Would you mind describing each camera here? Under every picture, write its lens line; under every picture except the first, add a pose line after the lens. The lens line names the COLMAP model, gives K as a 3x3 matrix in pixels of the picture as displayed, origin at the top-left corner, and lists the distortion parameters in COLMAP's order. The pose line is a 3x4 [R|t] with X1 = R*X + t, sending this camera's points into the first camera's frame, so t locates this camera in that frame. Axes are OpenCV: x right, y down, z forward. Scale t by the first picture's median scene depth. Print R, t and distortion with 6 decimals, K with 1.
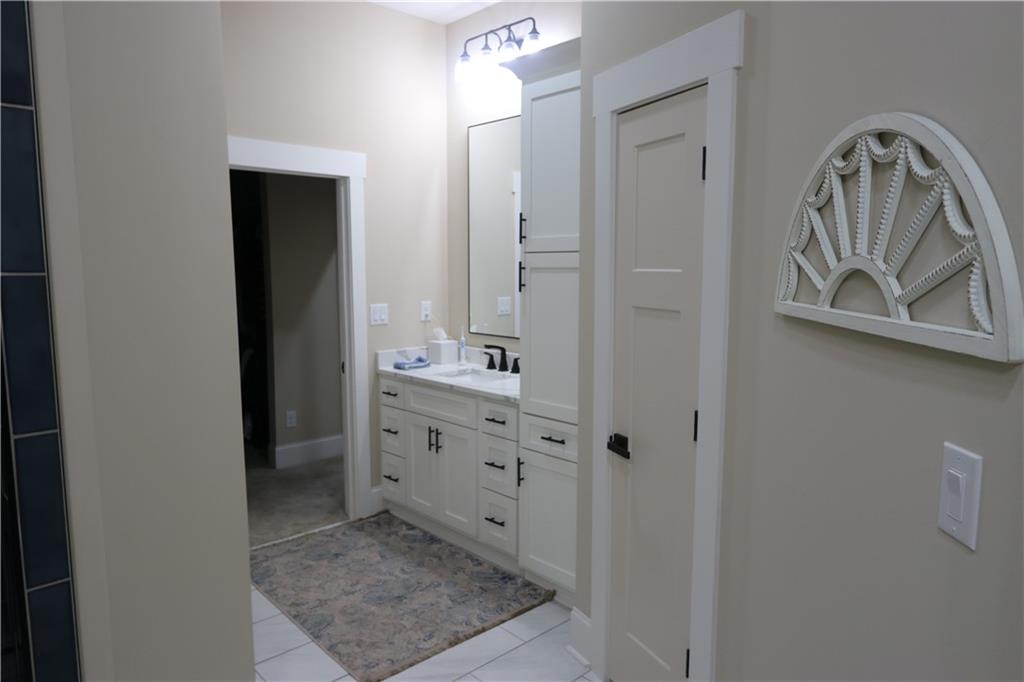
lens RADIAL K [[675.5, 0, 516.9], [0, 675.5, 336.8], [0, 0, 1]] dist [0.000271, 0.000096]
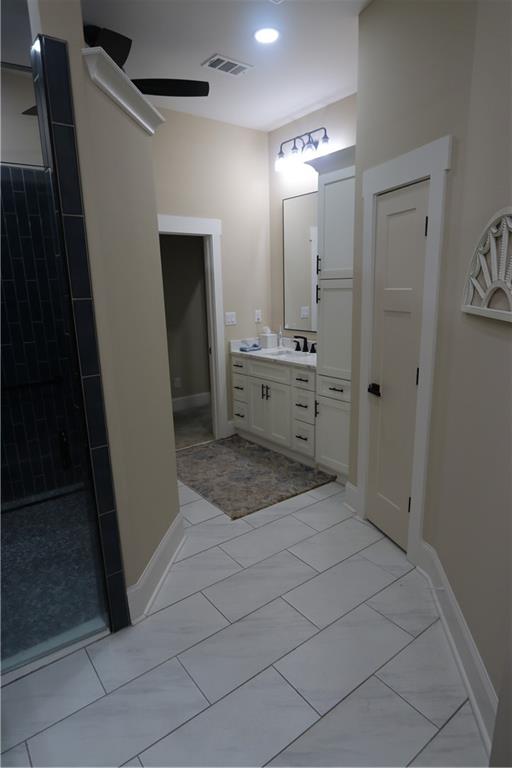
lens RADIAL K [[459.9, 0, 266.9], [0, 459.9, 394.3], [0, 0, 1]] dist [-0.003412, 0.002641]
pose [[0.996458, -0.000739, -0.084090, -0.022711], [0.011277, 0.992103, 0.124917, 0.013930], [0.083334, -0.125423, 0.988597, -0.172771]]
